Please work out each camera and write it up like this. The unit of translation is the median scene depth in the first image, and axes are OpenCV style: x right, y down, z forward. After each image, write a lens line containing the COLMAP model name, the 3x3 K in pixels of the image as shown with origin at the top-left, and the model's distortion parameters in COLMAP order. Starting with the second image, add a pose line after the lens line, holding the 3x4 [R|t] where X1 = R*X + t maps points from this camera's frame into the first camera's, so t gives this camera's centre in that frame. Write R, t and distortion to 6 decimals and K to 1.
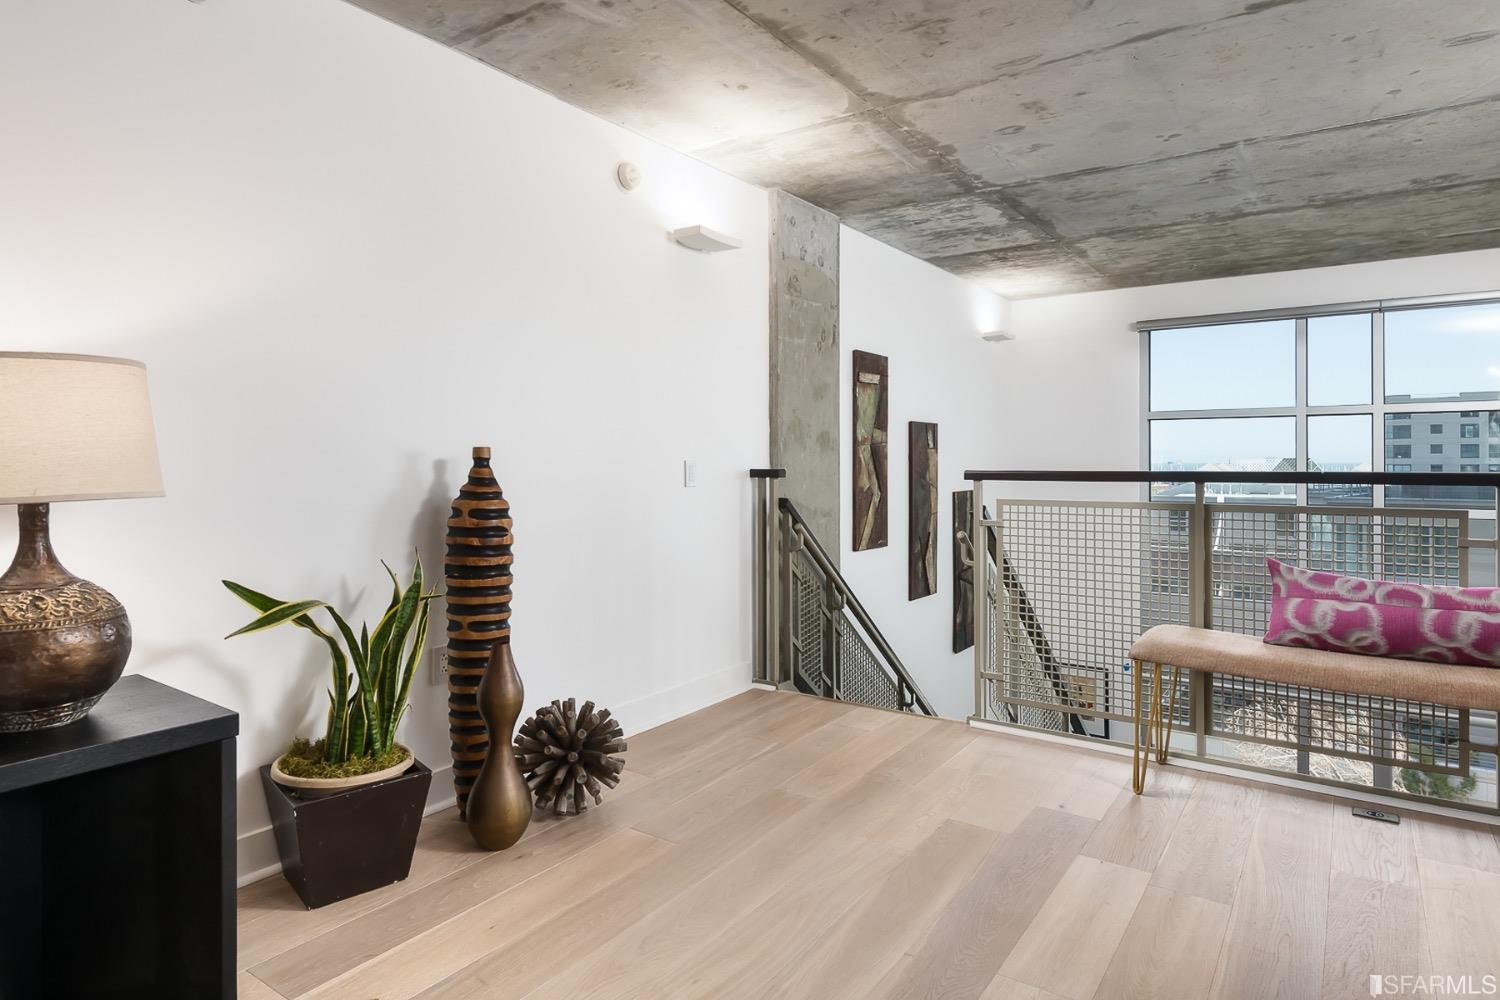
lens RADIAL K [[847.5, 0, 745.5], [0, 847.5, 462.7], [0, 0, 1]] dist [0.002702, -0.000729]
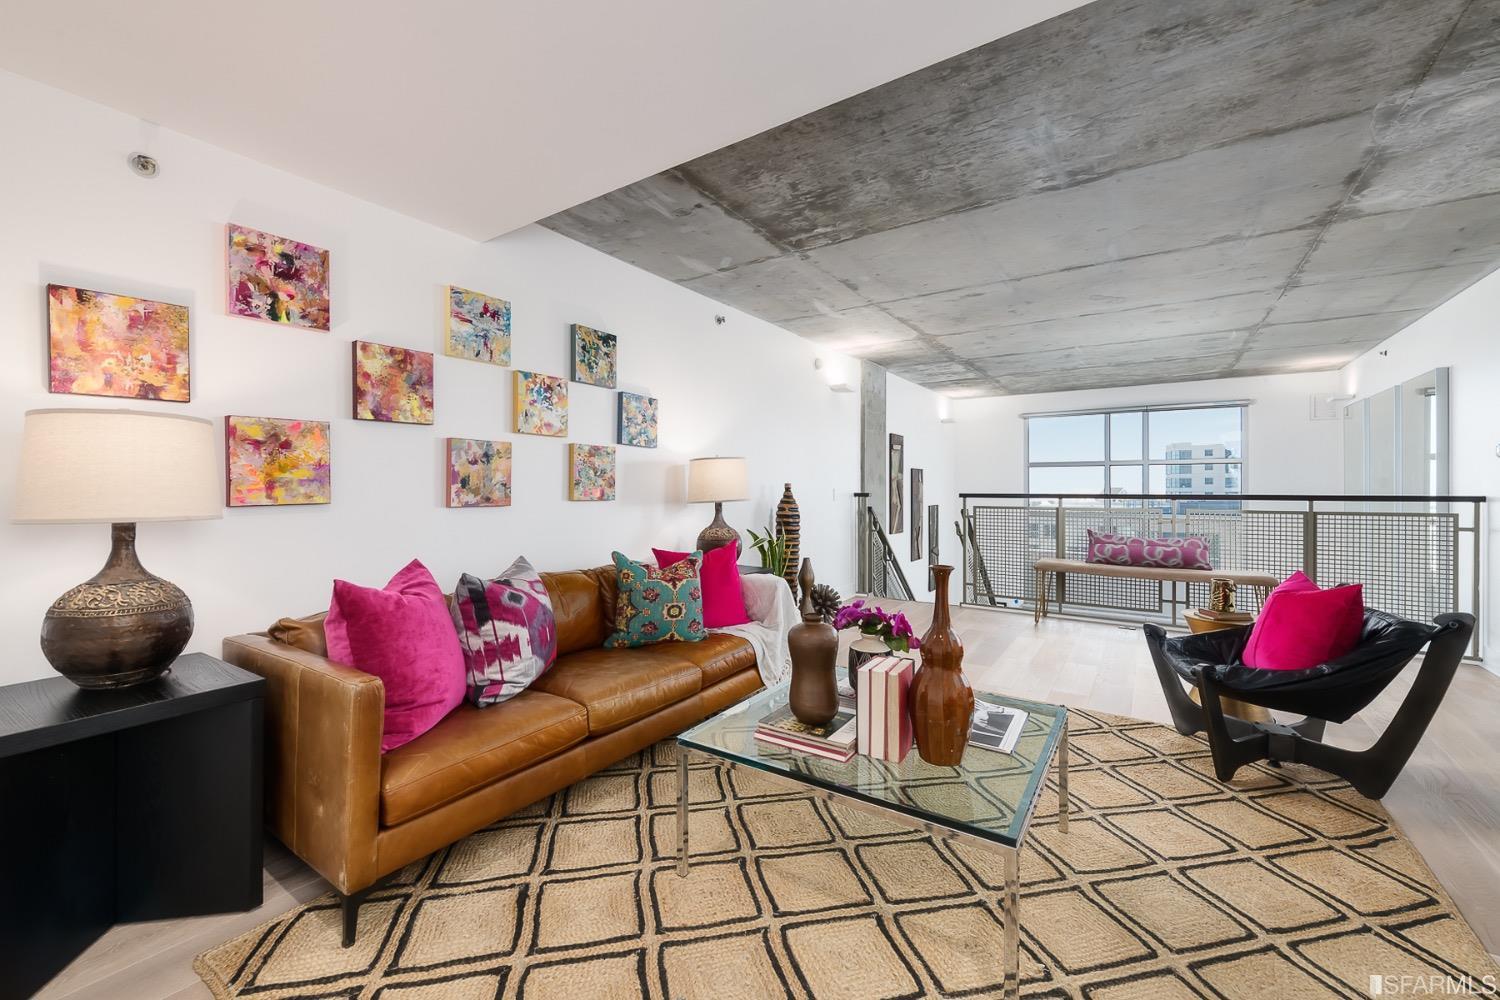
lens RADIAL K [[619.7, 0, 769.1], [0, 619.7, 489.3], [0, 0, 1]] dist [-0.001545, -0.000582]
pose [[0.997700, 0.002099, 0.067756, -0.278459], [-0.002073, 0.999998, -0.000458, 0.000316], [-0.067756, 0.000317, 0.997702, -0.476419]]
